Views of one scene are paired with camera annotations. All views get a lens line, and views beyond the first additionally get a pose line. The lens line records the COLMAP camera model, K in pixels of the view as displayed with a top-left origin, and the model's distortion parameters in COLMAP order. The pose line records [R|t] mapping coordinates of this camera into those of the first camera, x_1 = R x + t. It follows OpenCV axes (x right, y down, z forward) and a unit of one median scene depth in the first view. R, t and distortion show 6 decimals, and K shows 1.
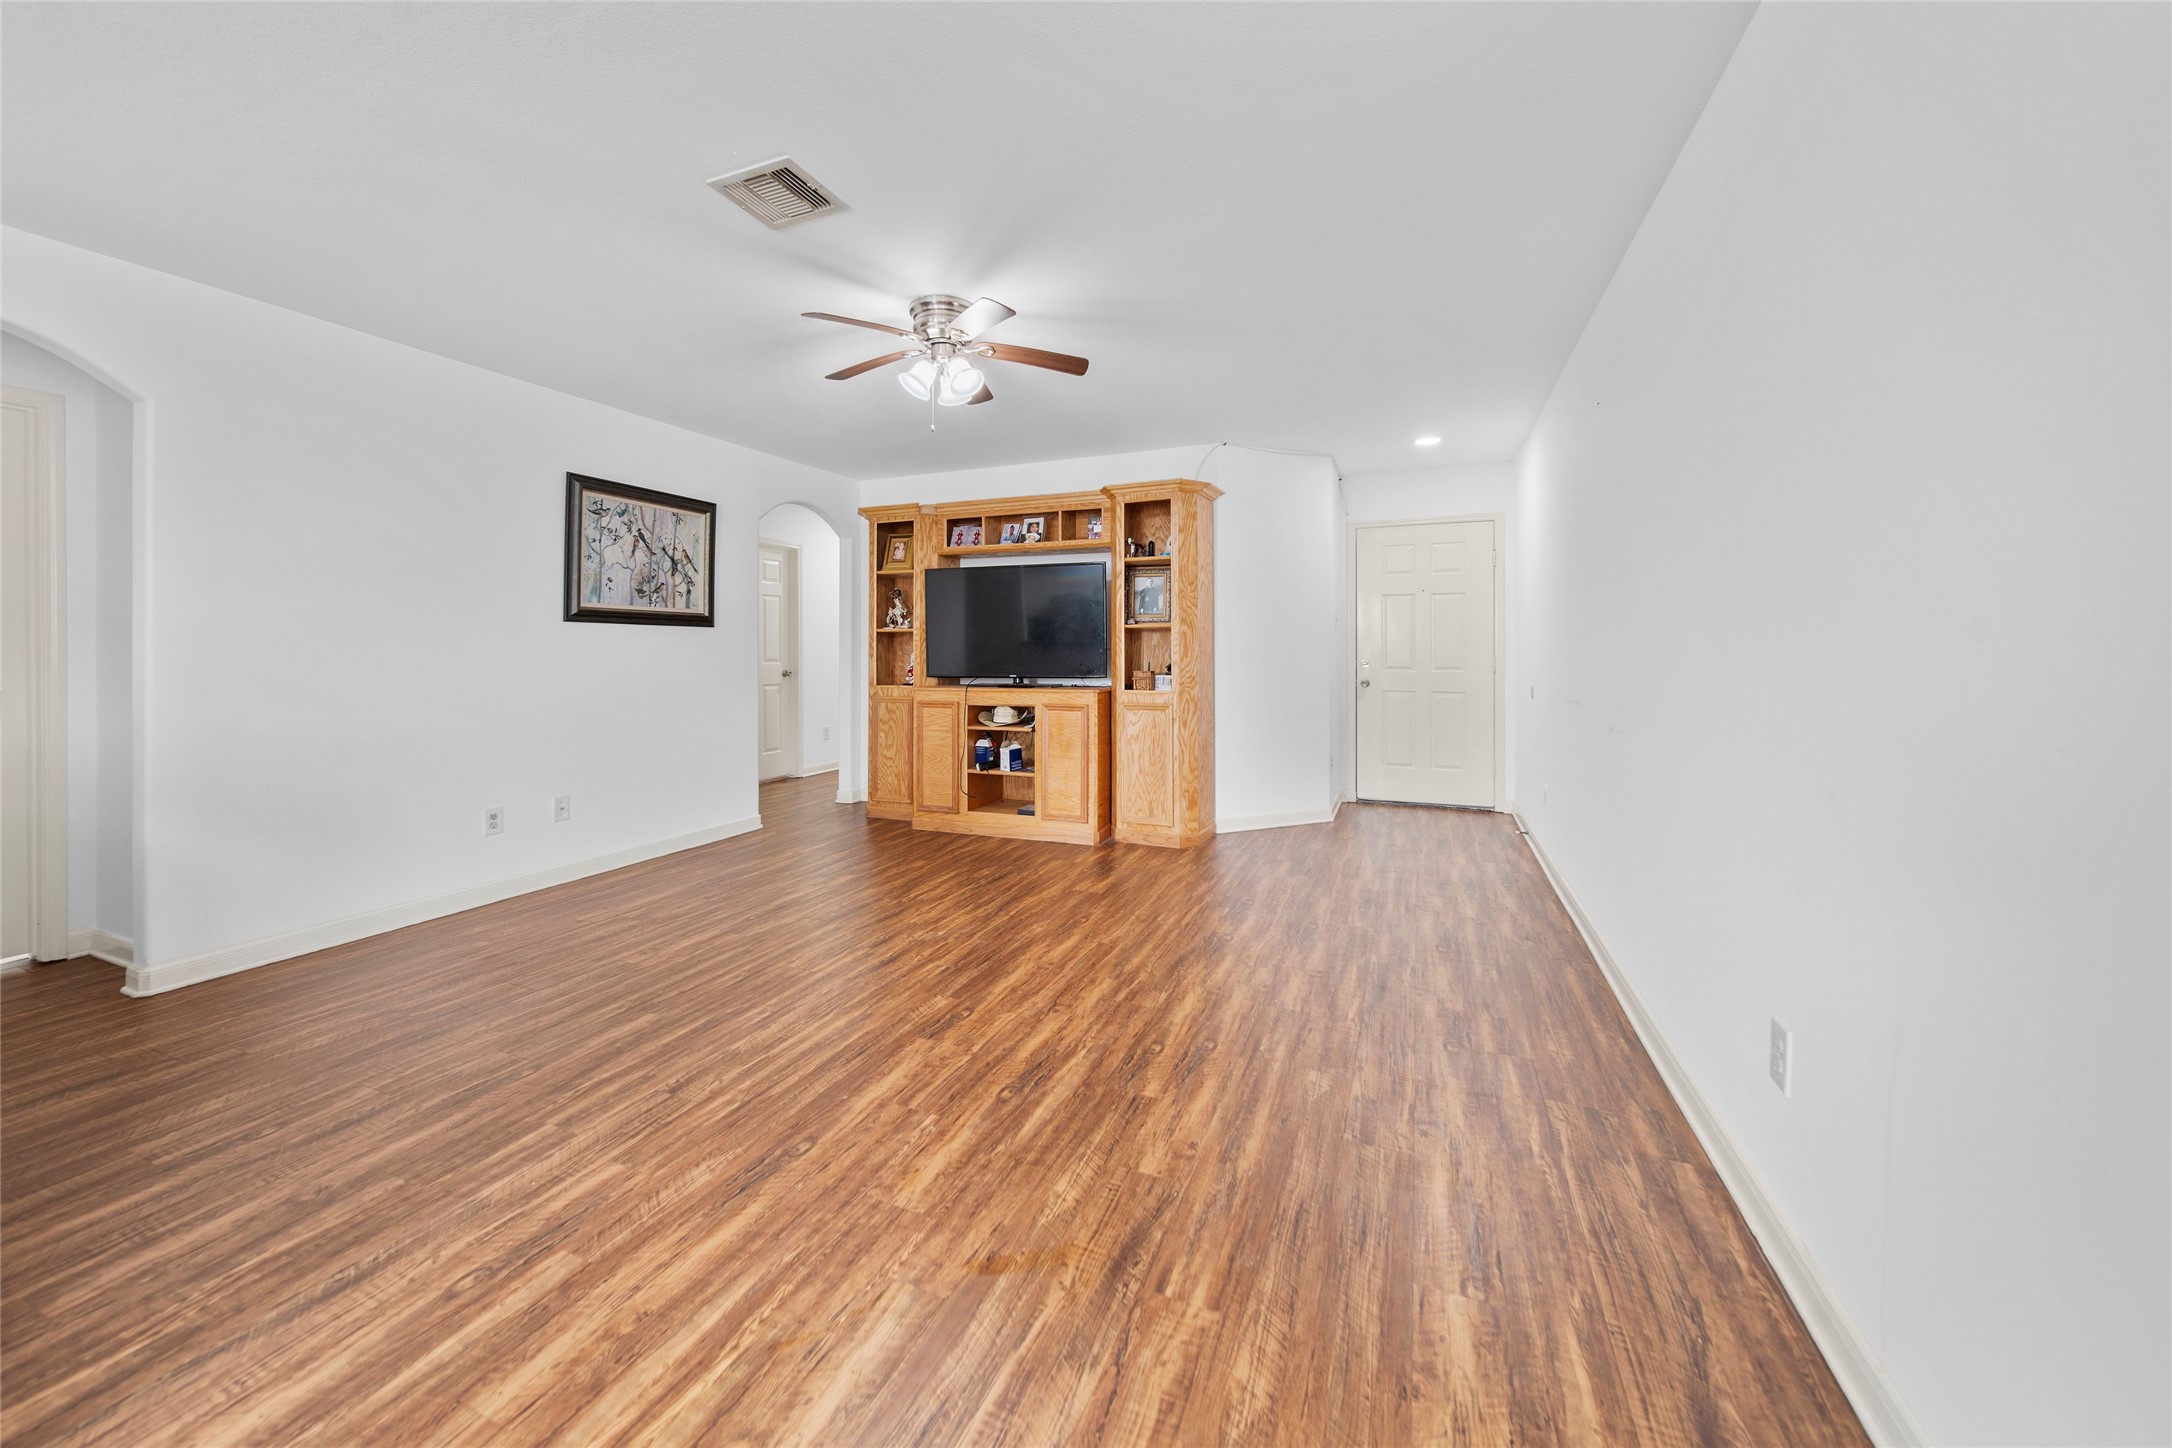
lens RADIAL K [[782.2, 0, 1073.1], [0, 782.2, 653.0], [0, 0, 1]] dist [0.000378, -0.000635]
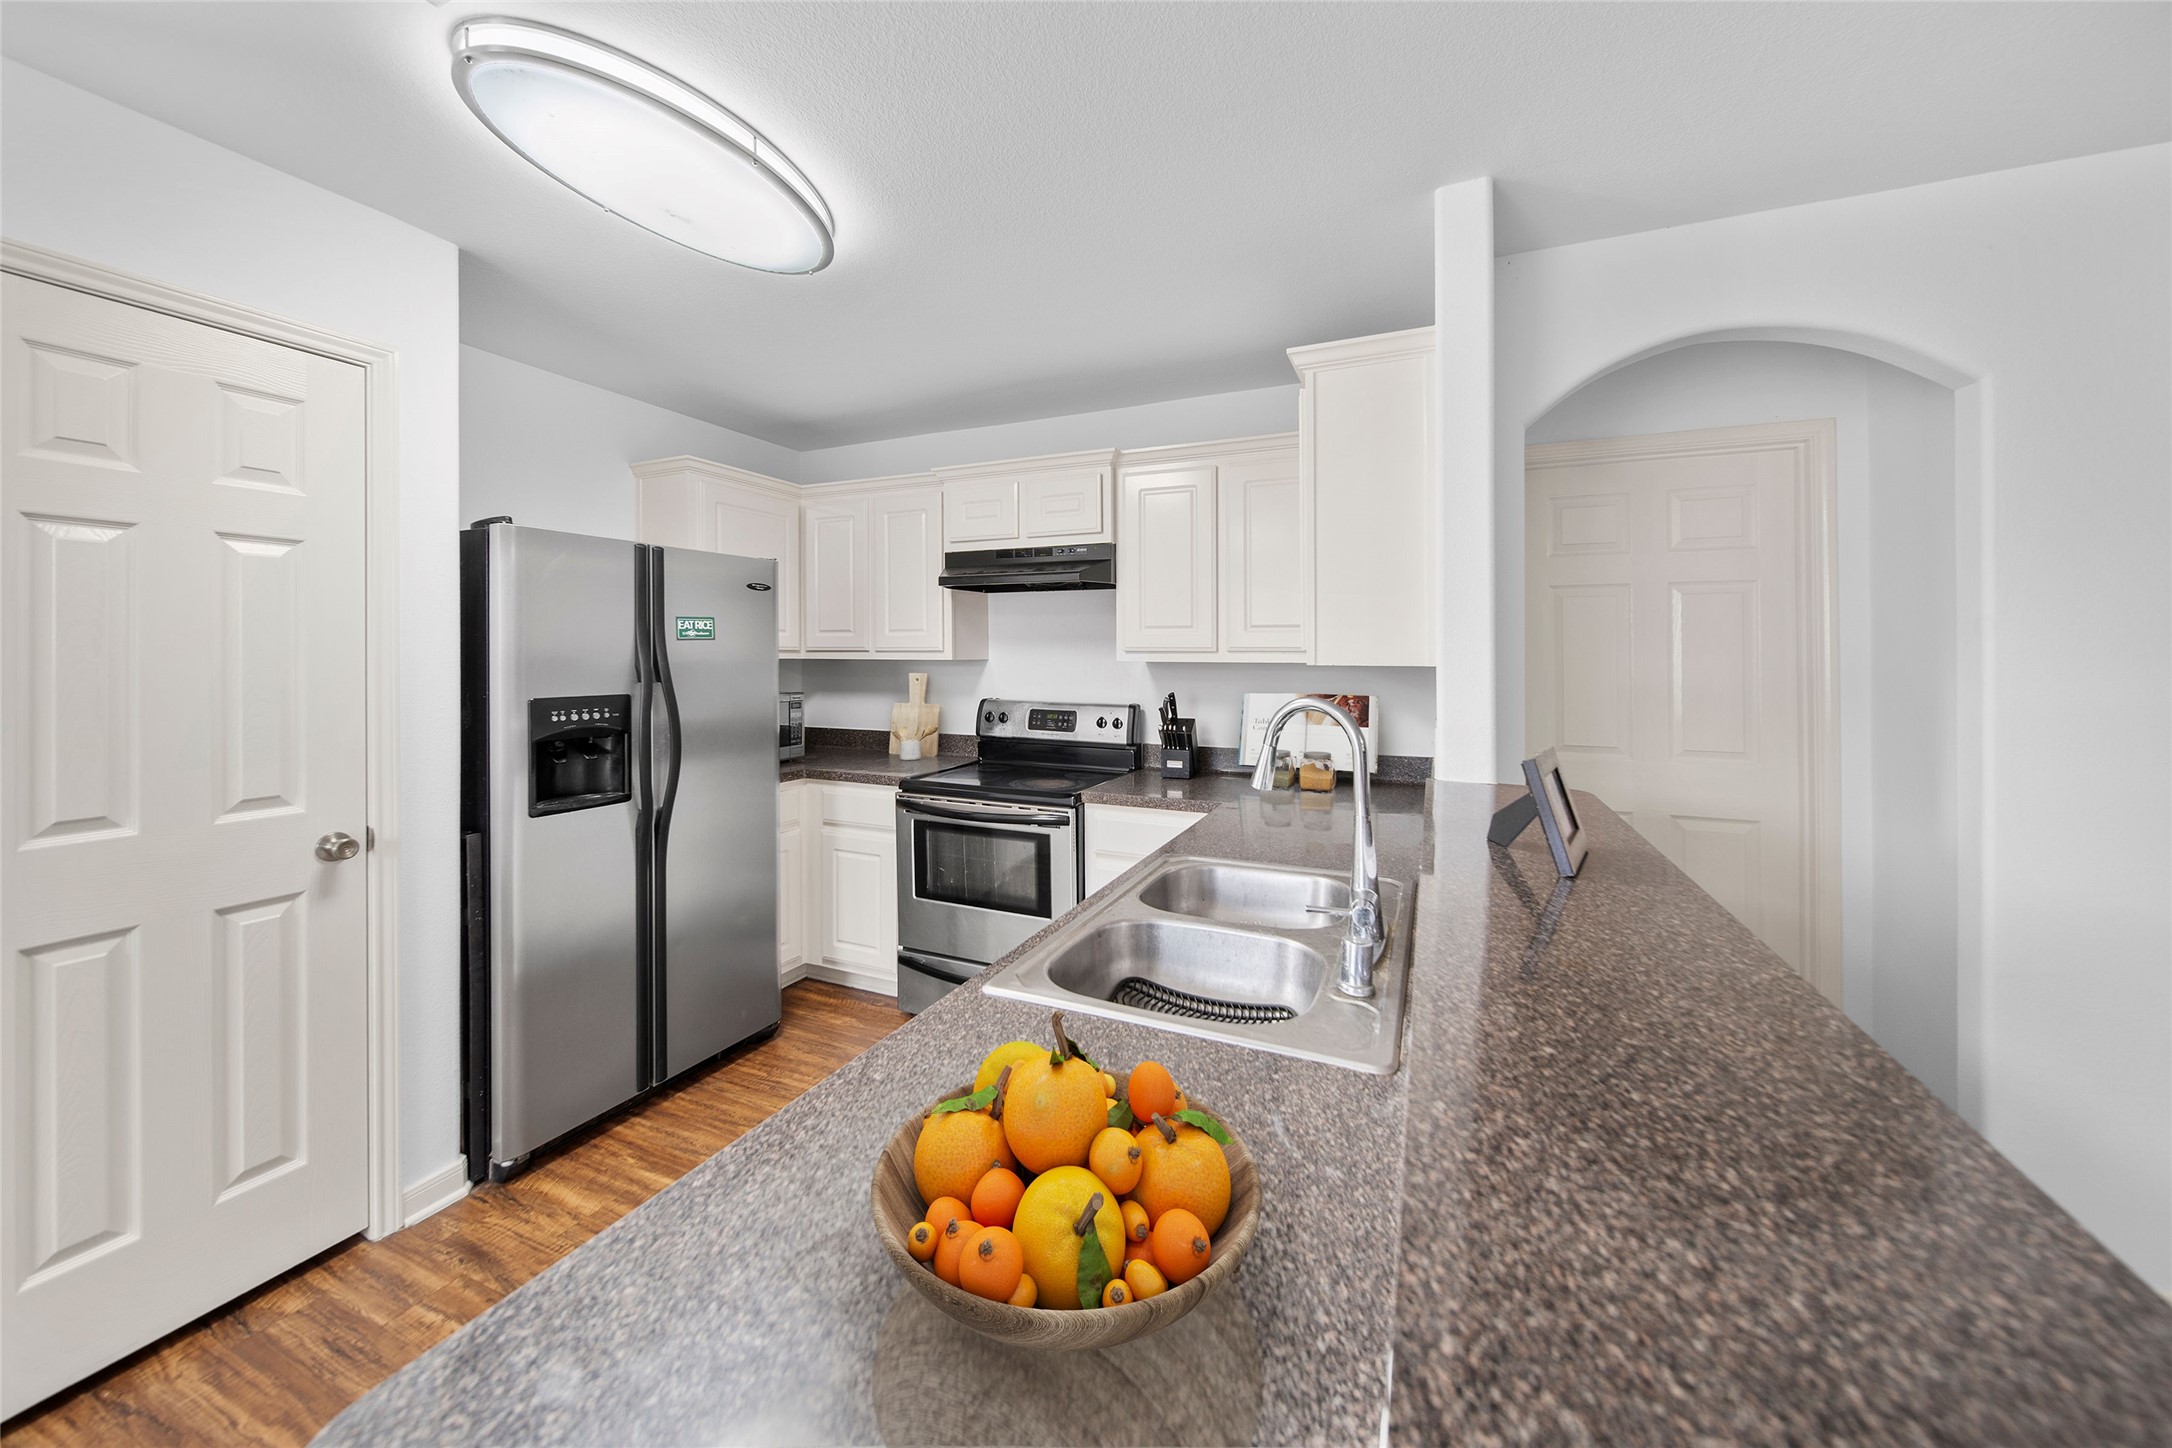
lens RADIAL K [[782.2, 0, 1103.6], [0, 782.2, 647.3], [0, 0, 1]] dist [0.000378, -0.000635]
pose [[0.007342, 0.001178, -0.999972, -0.328195], [-0.006352, 0.999979, 0.001132, -0.057824], [0.999953, 0.006343, 0.007350, 0.163298]]
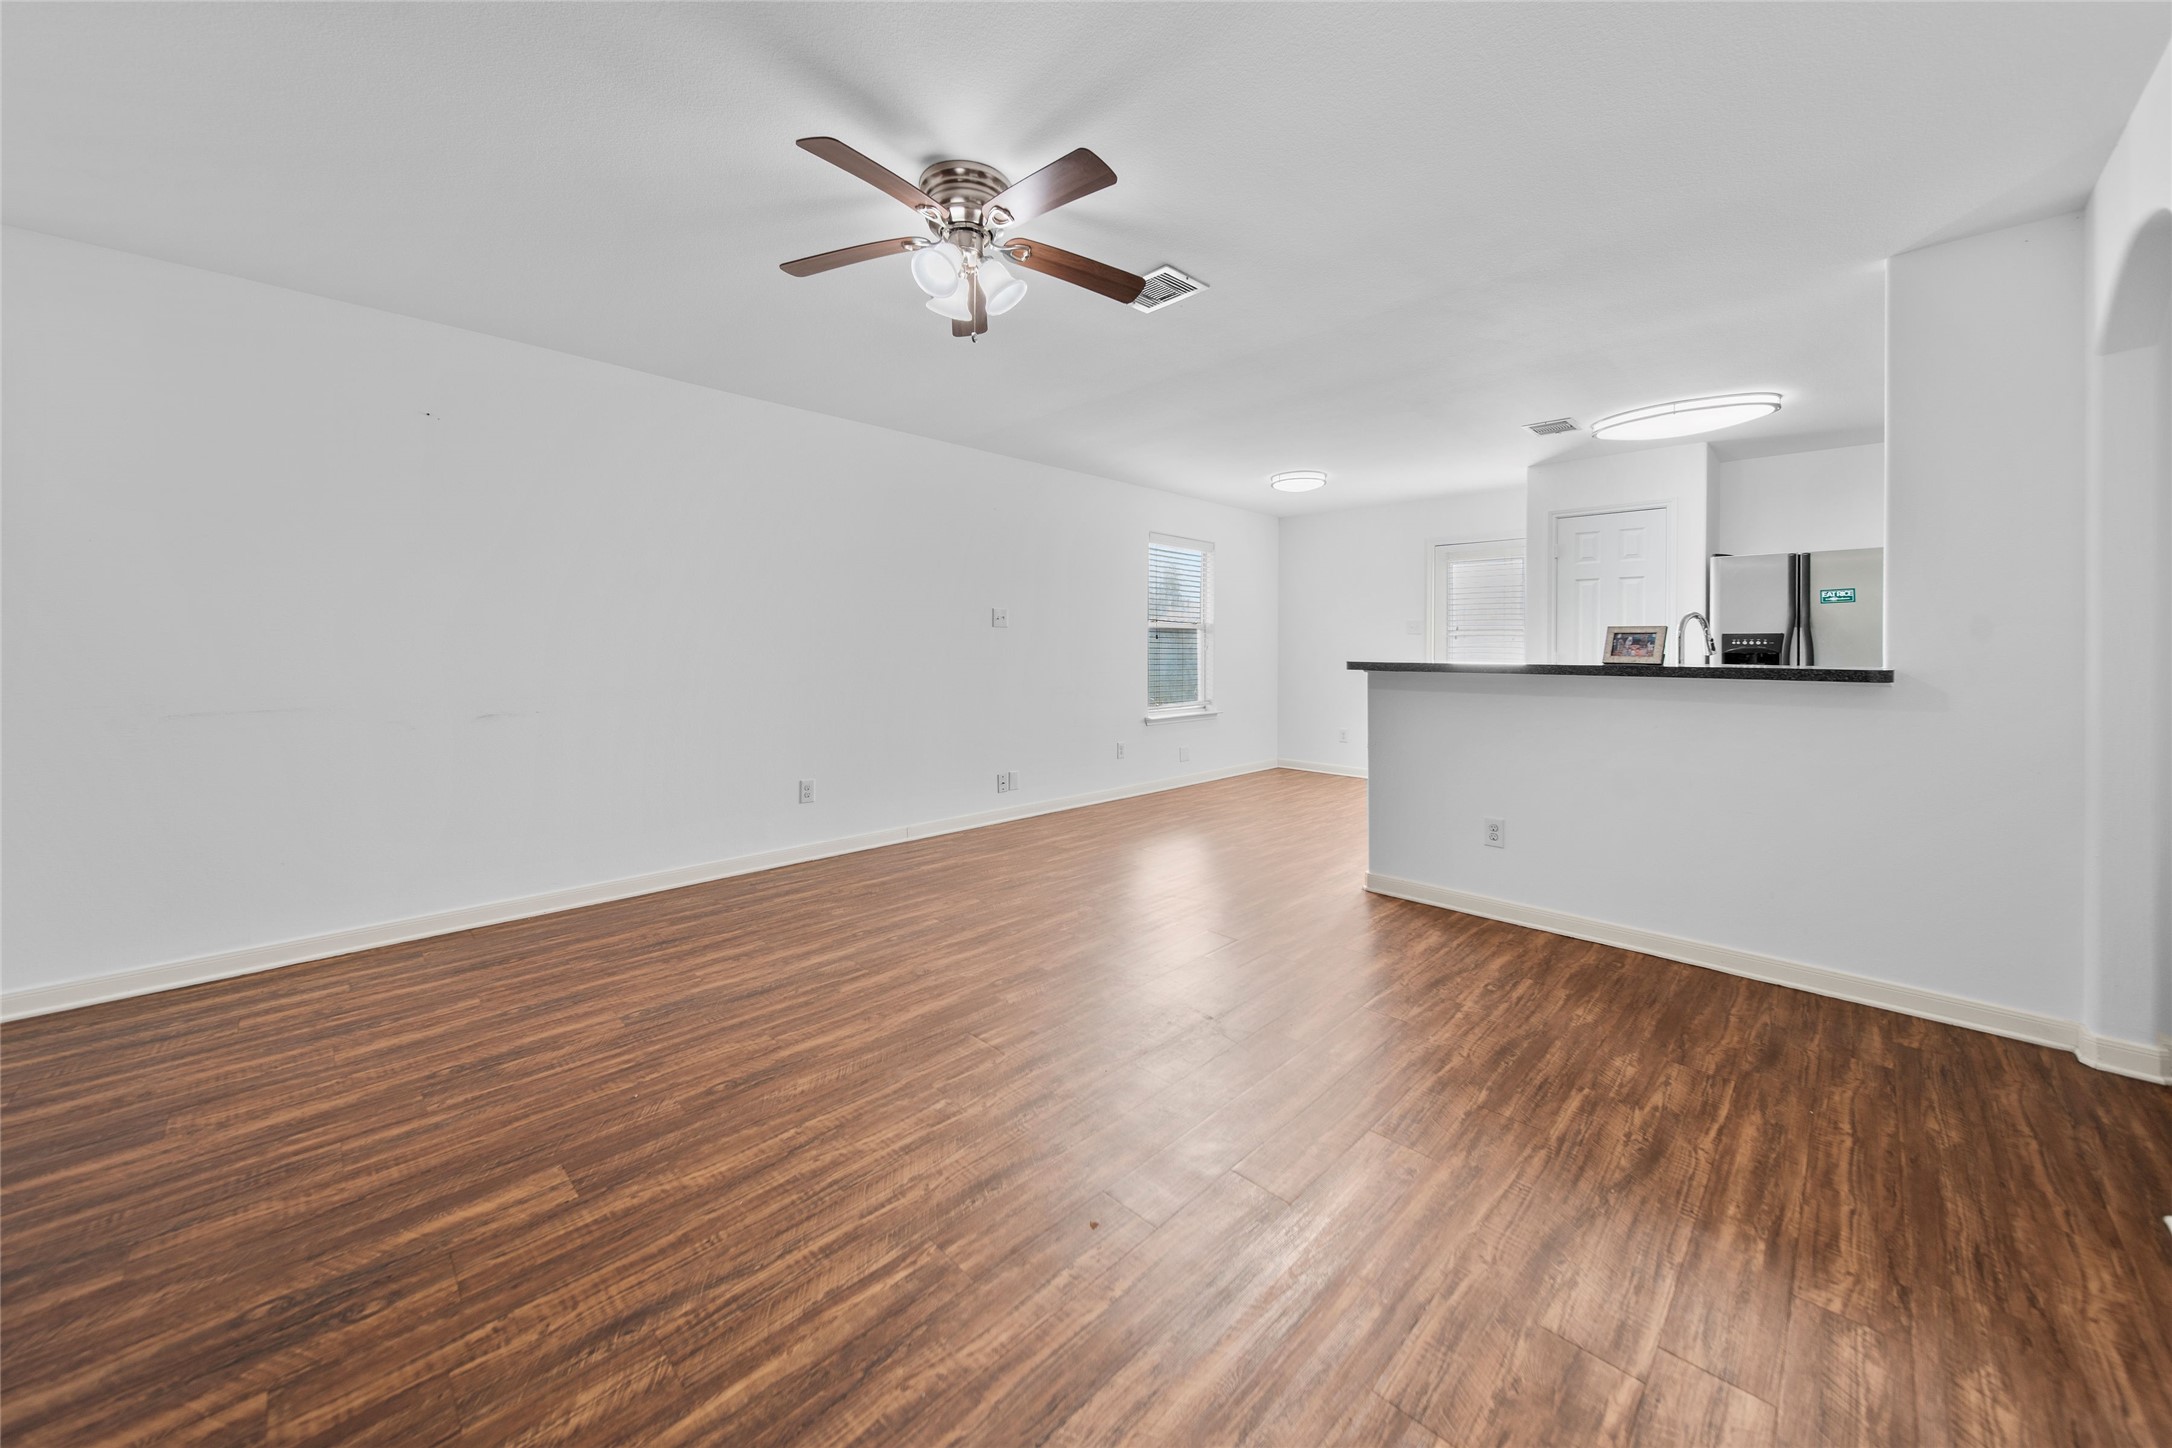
lens RADIAL K [[782.2, 0, 1083.5], [0, 782.2, 651.4], [0, 0, 1]] dist [0.000378, -0.000635]
pose [[-0.932889, 0.001264, 0.360161, -0.375518], [0.003138, 0.999984, 0.004619, -0.006139], [-0.360150, 0.005439, -0.932879, 1.151099]]
